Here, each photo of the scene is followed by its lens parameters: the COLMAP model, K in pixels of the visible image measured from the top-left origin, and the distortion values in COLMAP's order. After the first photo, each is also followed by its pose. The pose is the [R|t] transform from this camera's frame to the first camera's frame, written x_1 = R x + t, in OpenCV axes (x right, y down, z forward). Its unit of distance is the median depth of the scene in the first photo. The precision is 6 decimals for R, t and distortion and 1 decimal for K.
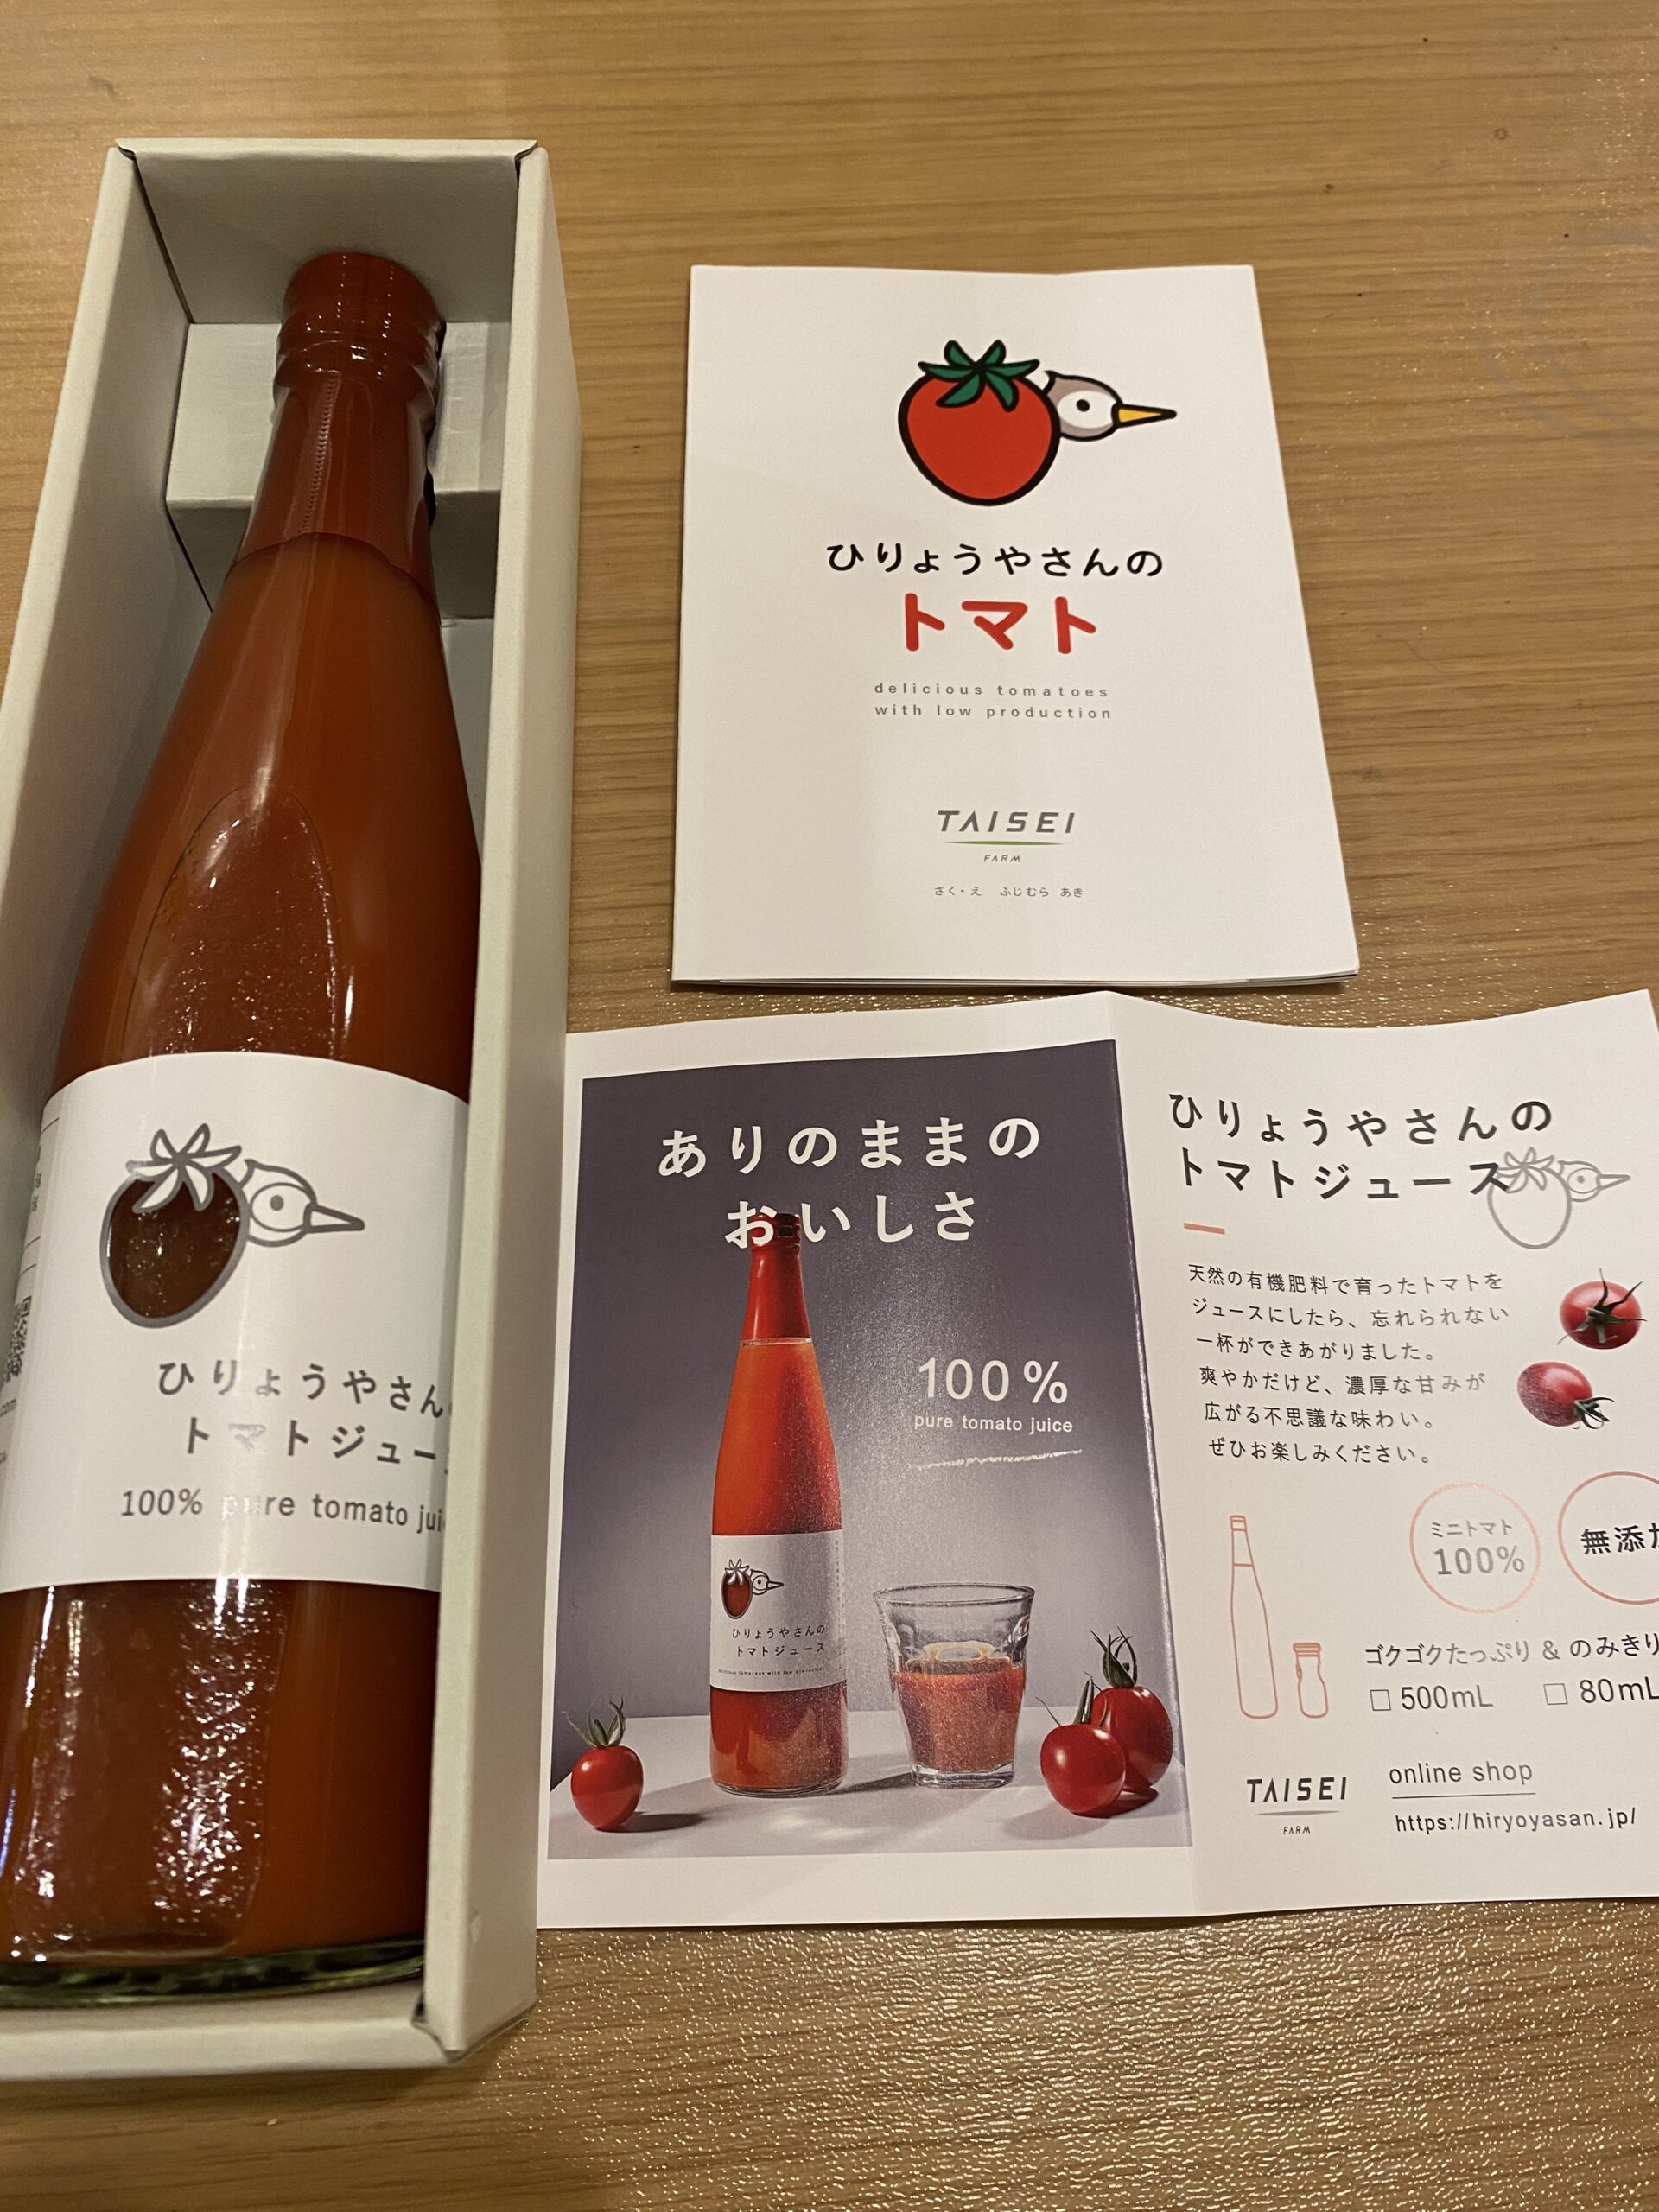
lens RADIAL K [[1676.1, 0, 833.2], [0, 1676.1, 1111.3], [0, 0, 1]] dist [-0.001068, -0.000775]
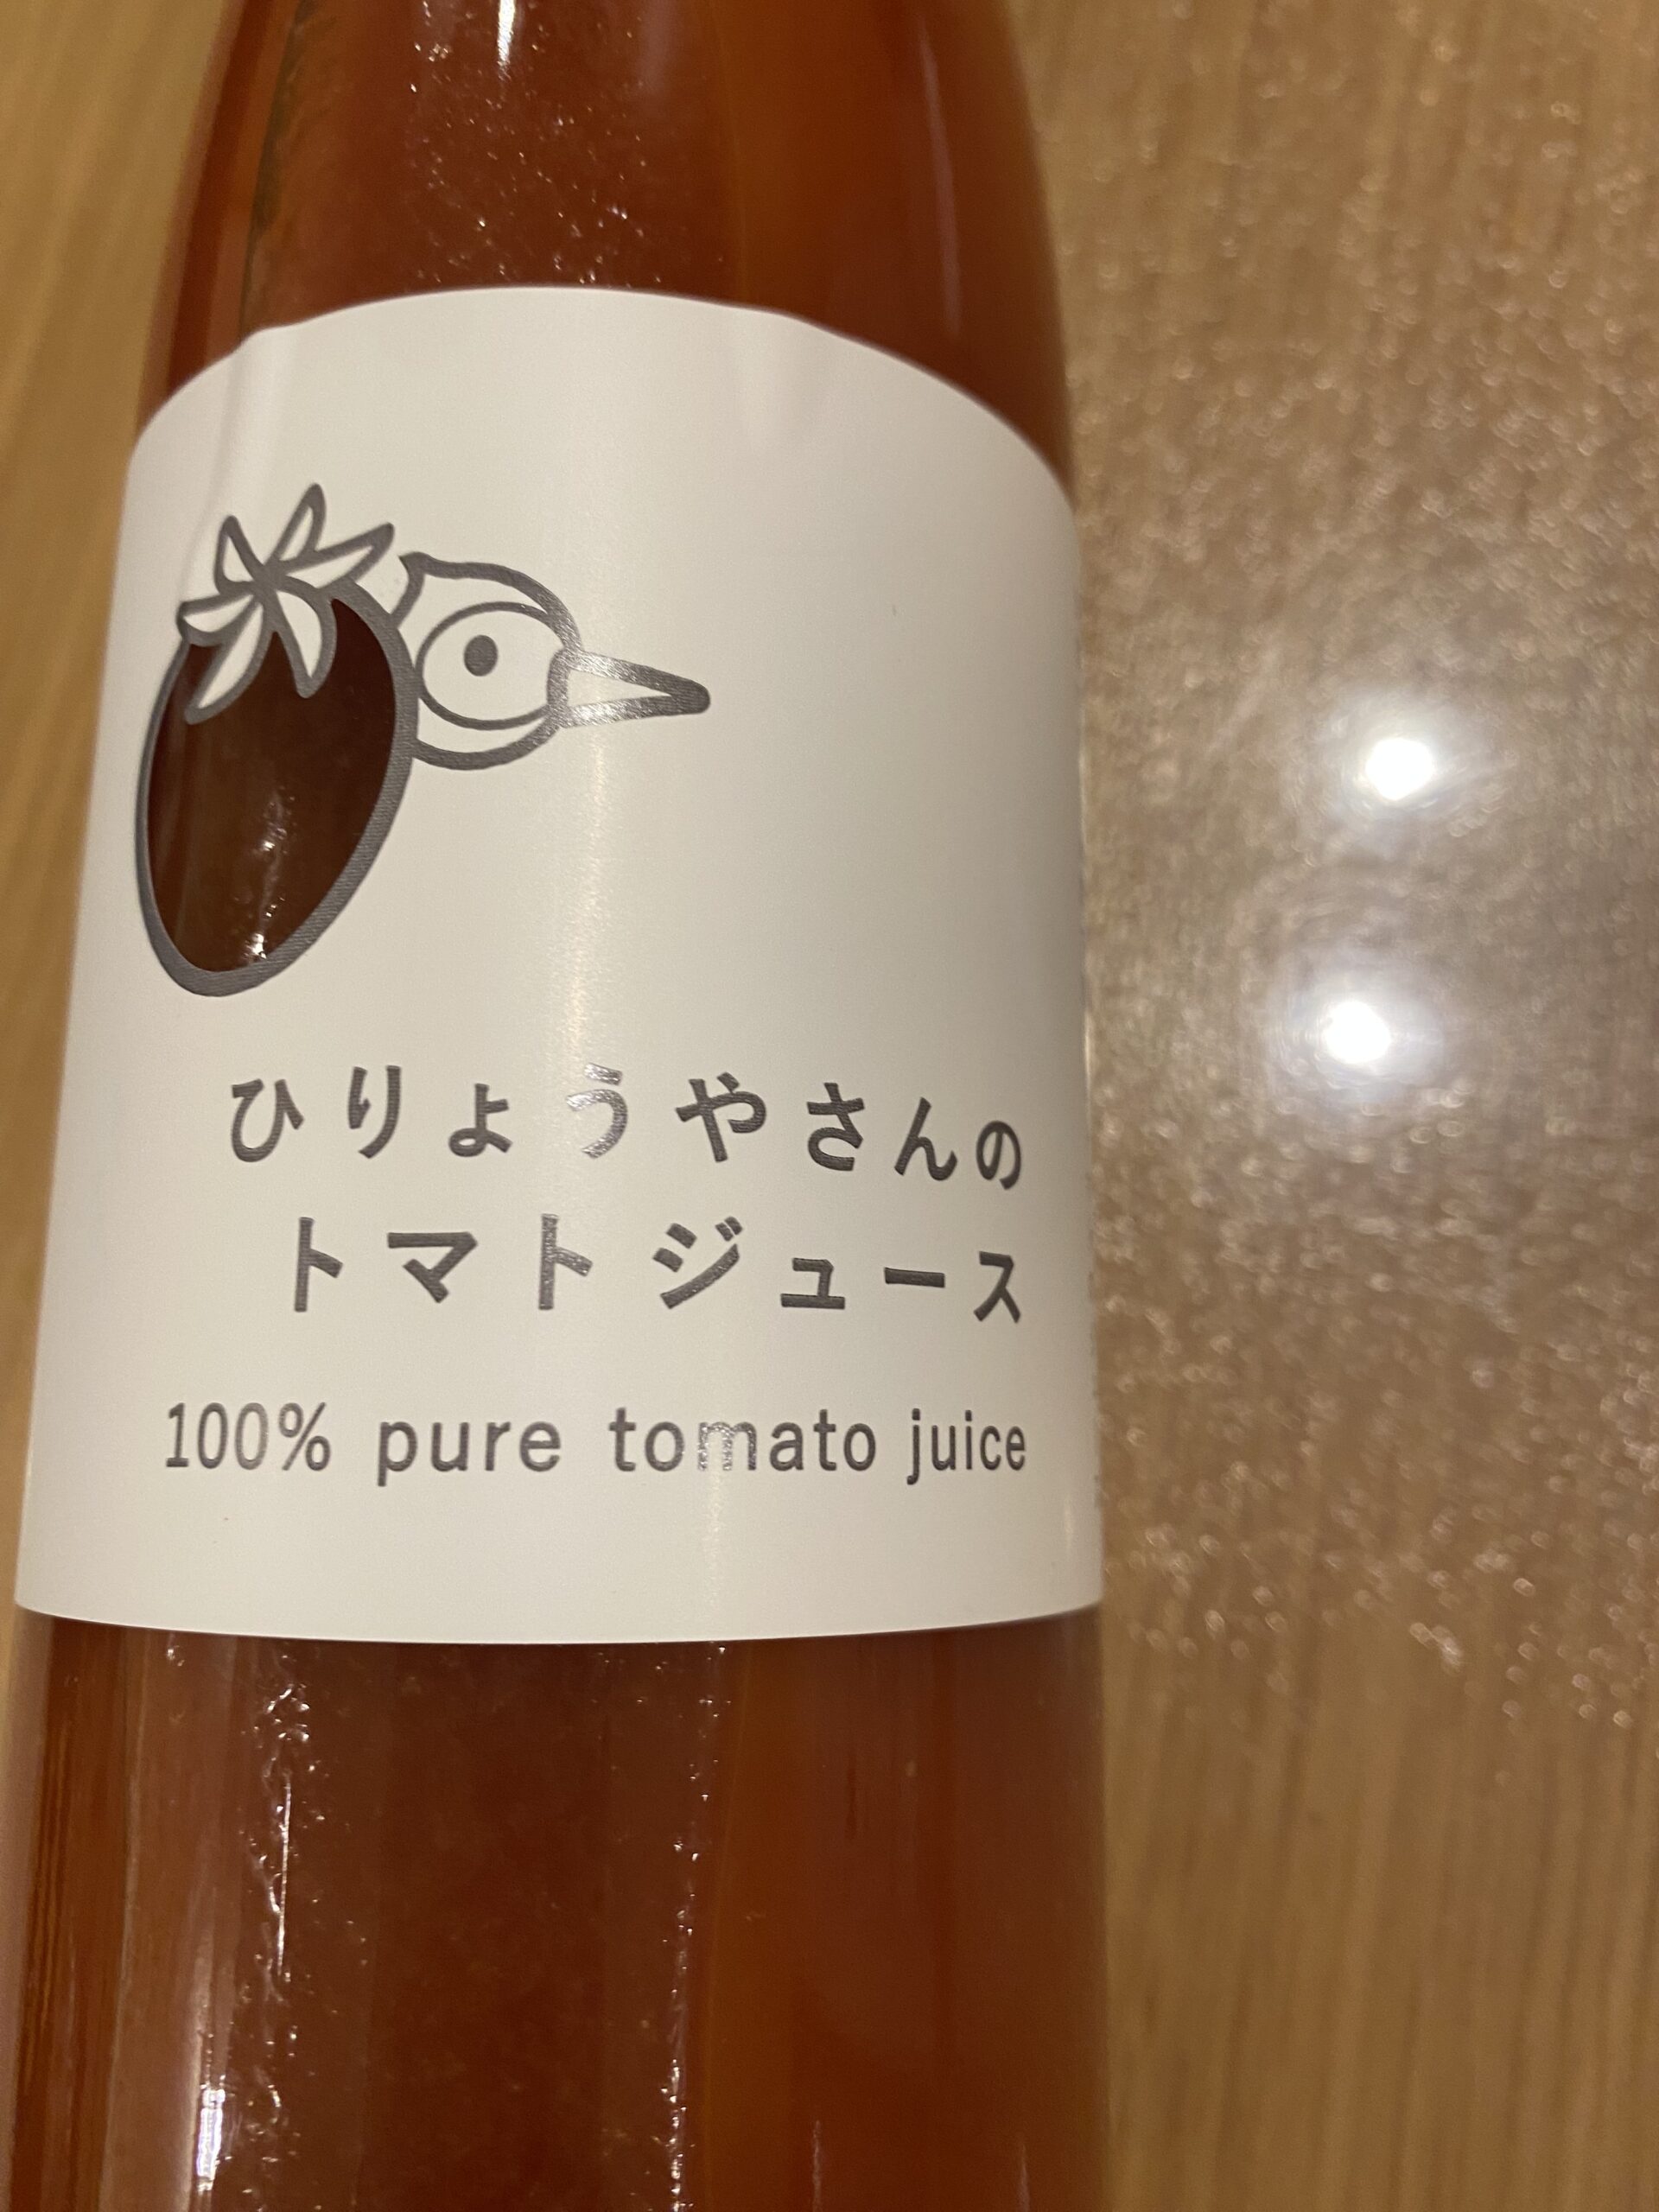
lens RADIAL K [[1609.0, 0, 839.4], [0, 1609.0, 1105.6], [0, 0, 1]] dist [0.012651, 0.000358]
pose [[0.922015, -0.031338, -0.385883, -0.117551], [0.110901, 0.976329, 0.185695, 0.097242], [0.370929, -0.214009, 0.903666, 0.682191]]
